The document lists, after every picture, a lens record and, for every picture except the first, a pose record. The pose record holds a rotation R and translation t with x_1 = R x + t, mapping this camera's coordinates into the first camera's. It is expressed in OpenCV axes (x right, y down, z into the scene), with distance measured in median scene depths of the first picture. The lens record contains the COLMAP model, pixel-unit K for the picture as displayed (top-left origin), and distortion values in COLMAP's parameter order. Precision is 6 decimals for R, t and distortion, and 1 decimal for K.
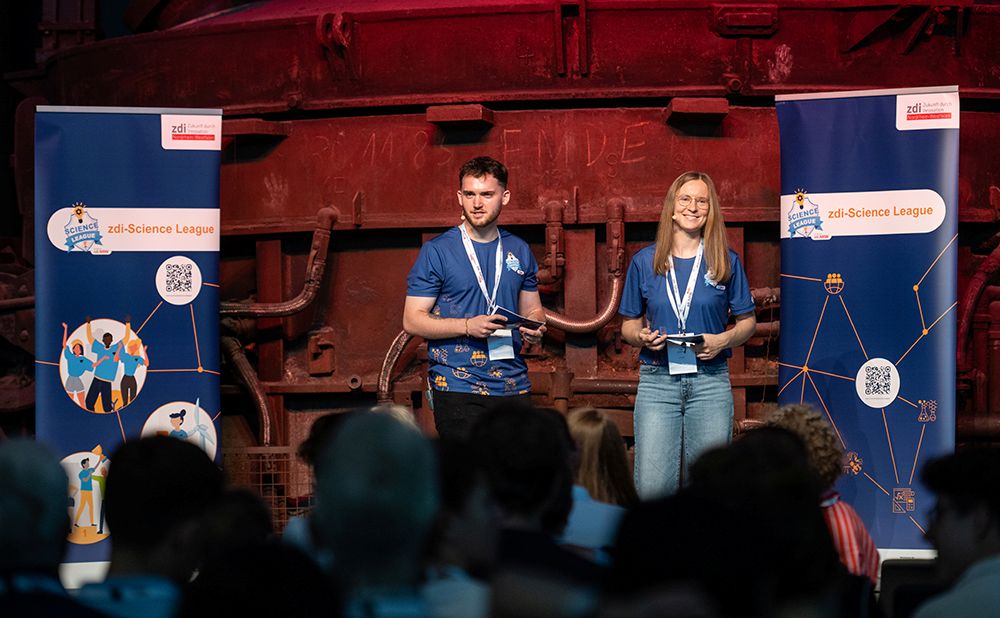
lens RADIAL K [[3484.3, 0, 500.0], [0, 3484.3, 309.0], [0, 0, 1]] dist [-0.024802, -0.233044]
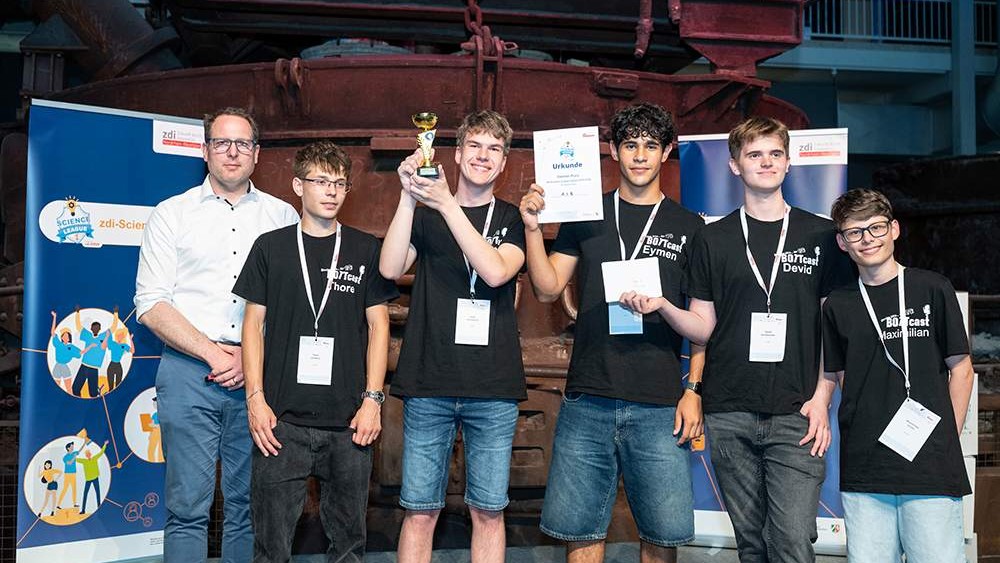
lens RADIAL K [[1197.5, 0, 505.1], [0, 1197.5, 265.3], [0, 0, 1]] dist [0.008435, -0.022903]
pose [[0.962889, 0.027868, 0.268456, -0.086793], [-0.019695, 0.999258, -0.033090, -0.000590], [-0.269179, 0.026575, 0.962723, 0.586968]]
